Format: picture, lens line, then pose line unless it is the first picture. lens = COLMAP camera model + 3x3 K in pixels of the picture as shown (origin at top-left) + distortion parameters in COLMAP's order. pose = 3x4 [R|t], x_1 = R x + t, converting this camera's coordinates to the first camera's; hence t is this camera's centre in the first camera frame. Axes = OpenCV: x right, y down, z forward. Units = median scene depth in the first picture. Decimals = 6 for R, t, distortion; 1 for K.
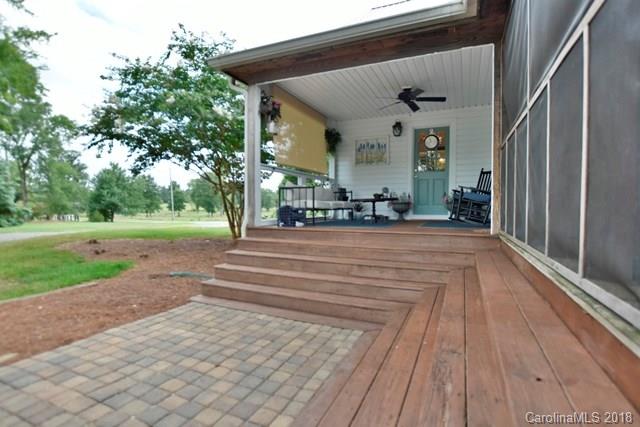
lens RADIAL K [[328.4, 0, 320.1], [0, 328.4, 205.3], [0, 0, 1]] dist [-0.000035, 0.000010]
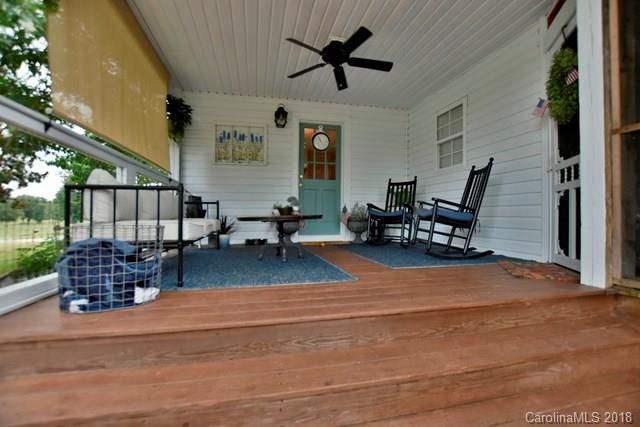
lens RADIAL K [[281.9, 0, 321.6], [0, 281.9, 214.2], [0, 0, 1]] dist [-0.027892, 0.000095]
pose [[0.800550, 0.001448, 0.599264, -0.060043], [0.002924, 0.999976, -0.006324, -0.014955], [-0.599258, 0.006815, 0.800527, 0.443502]]
